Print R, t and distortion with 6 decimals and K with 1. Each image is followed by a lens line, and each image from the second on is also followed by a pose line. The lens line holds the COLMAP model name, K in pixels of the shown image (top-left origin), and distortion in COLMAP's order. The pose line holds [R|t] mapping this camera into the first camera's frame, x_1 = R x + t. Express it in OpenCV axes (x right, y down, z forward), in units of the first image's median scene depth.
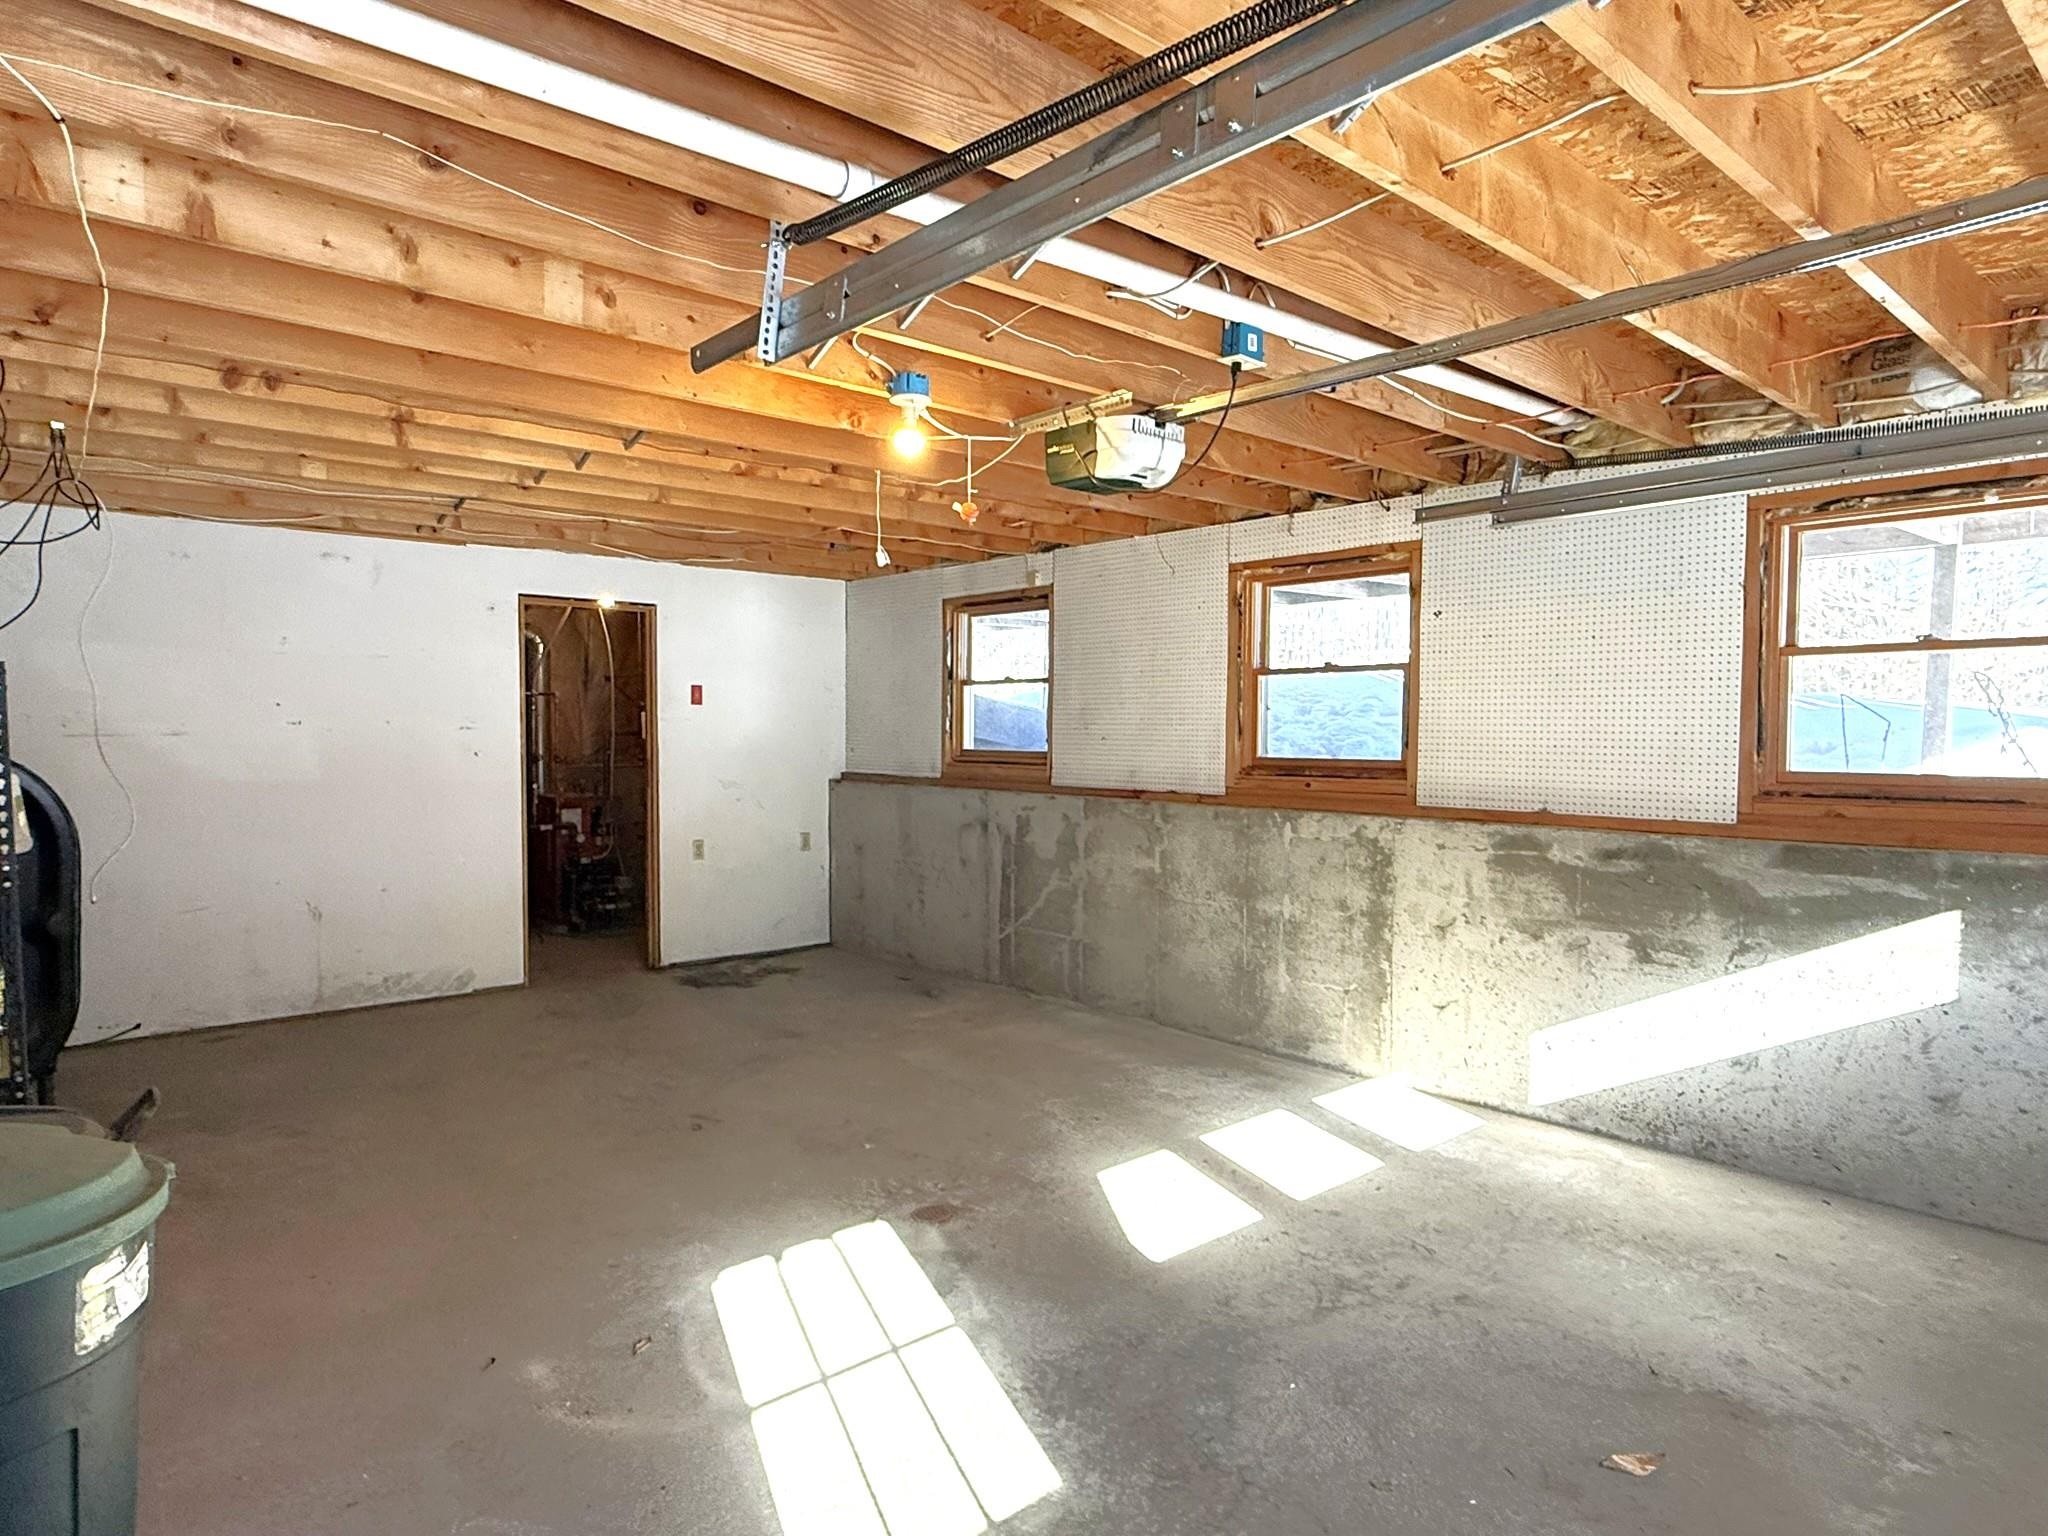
lens RADIAL K [[1211.6, 0, 1020.7], [0, 1211.6, 771.3], [0, 0, 1]] dist [0.000169, 0.000030]
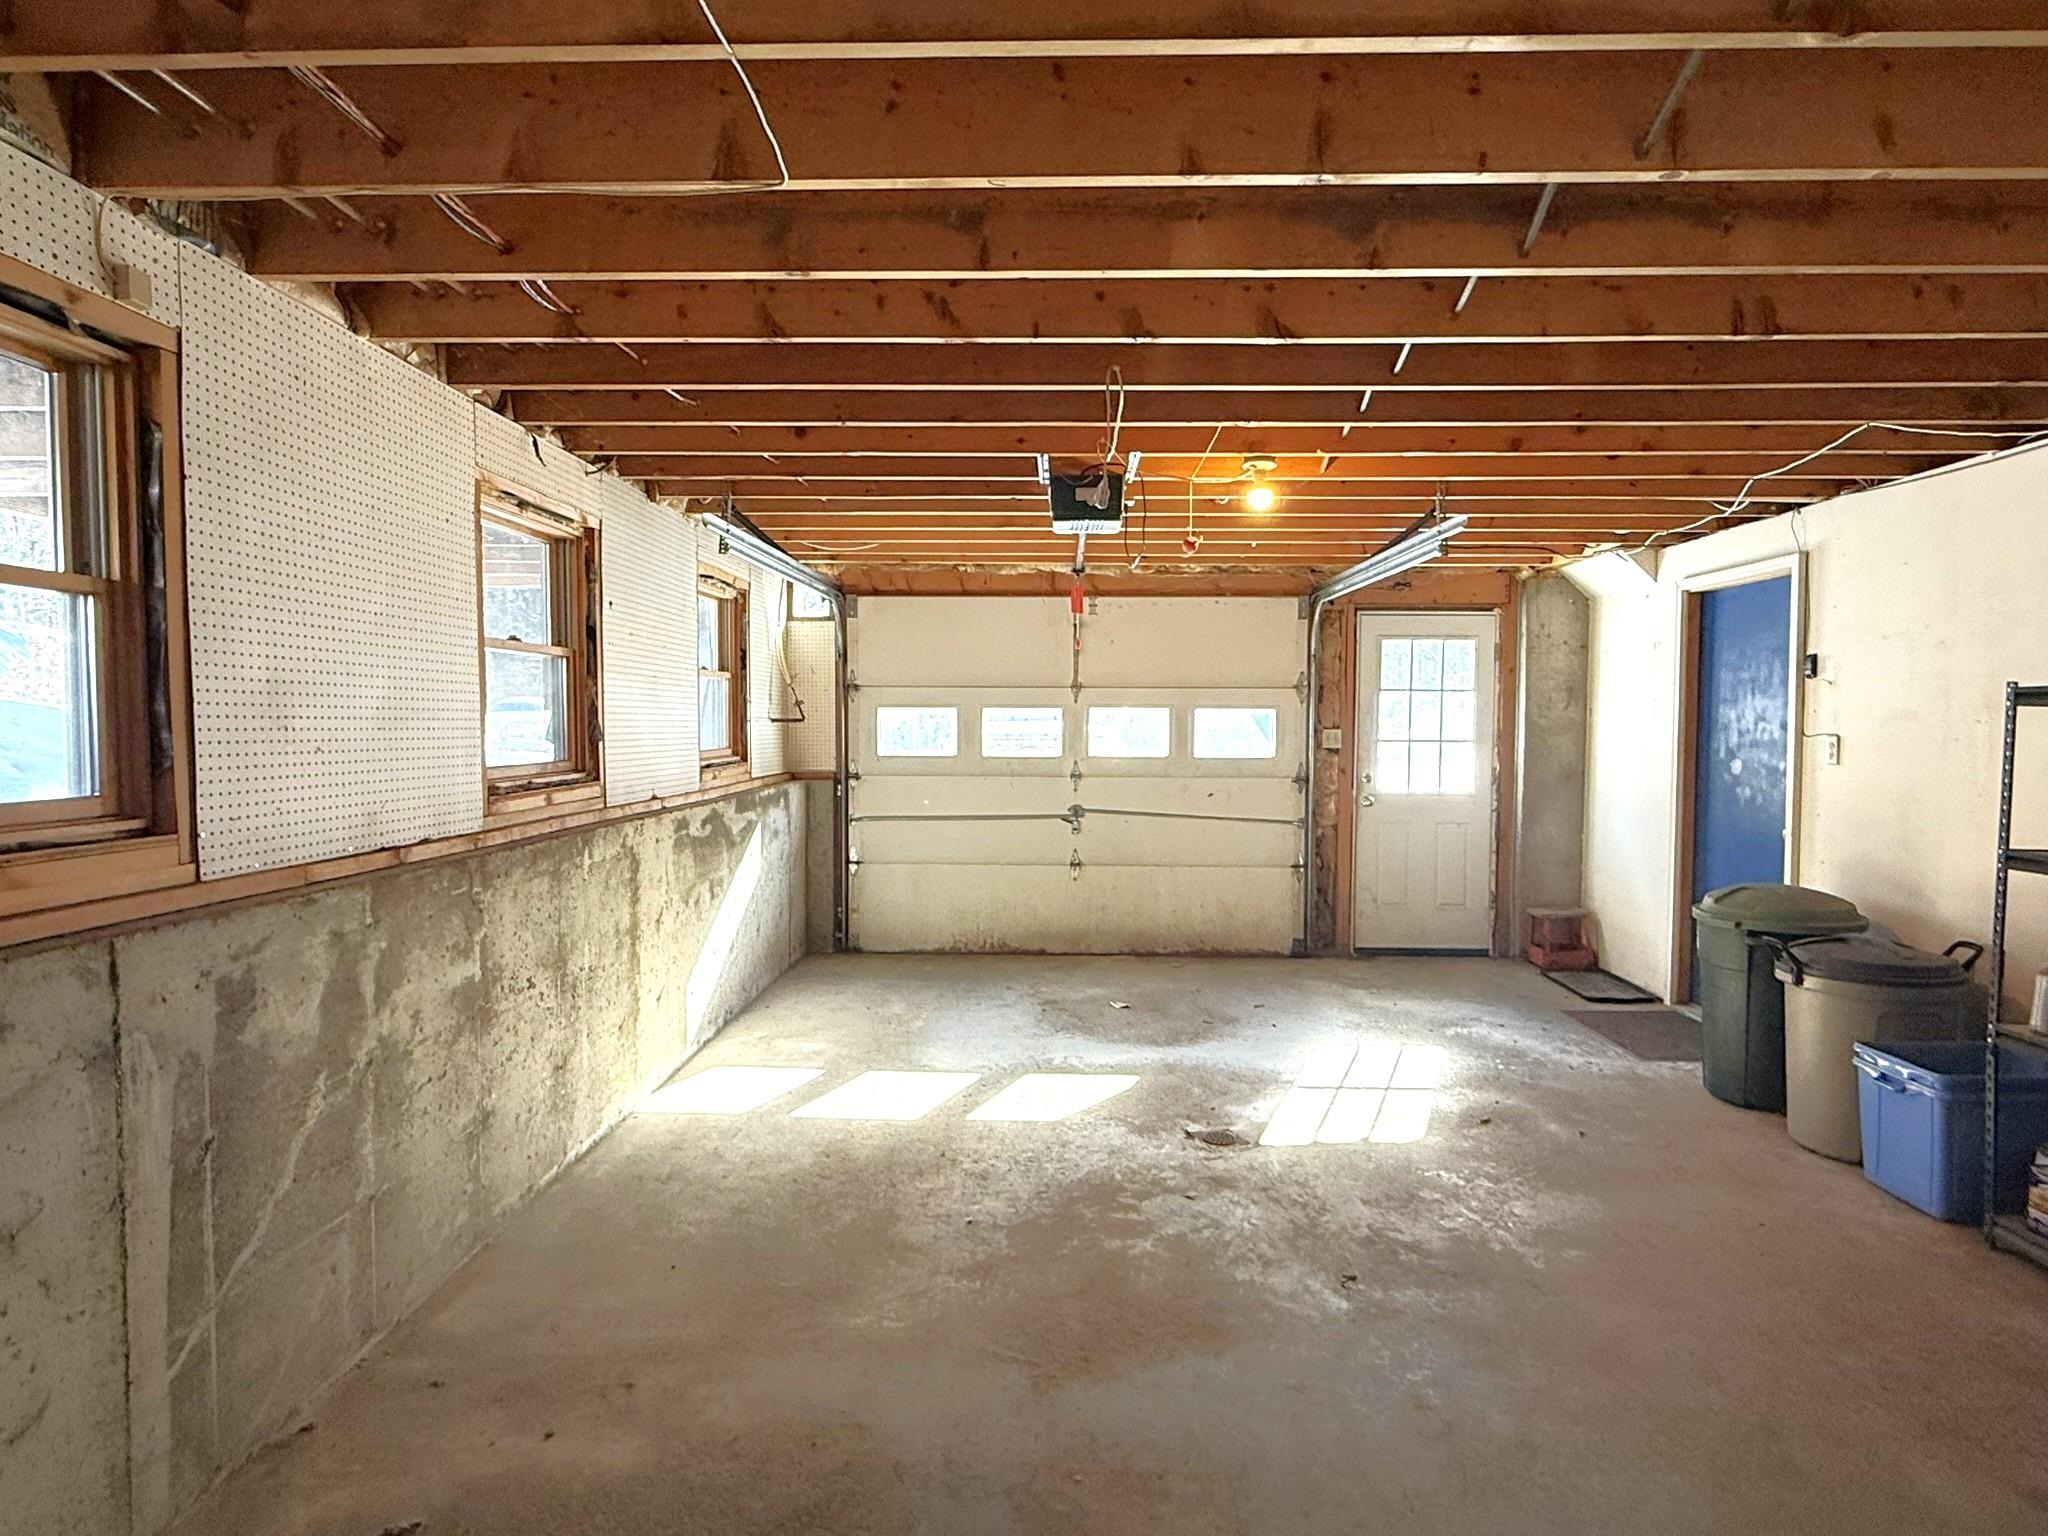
lens RADIAL K [[1211.6, 0, 1021.5], [0, 1211.6, 769.5], [0, 0, 1]] dist [0.000169, 0.000030]
pose [[-0.724887, -0.034254, 0.688016, -0.432849], [0.016351, 0.997626, 0.066896, -0.045841], [-0.688674, 0.059742, -0.722606, 1.159636]]
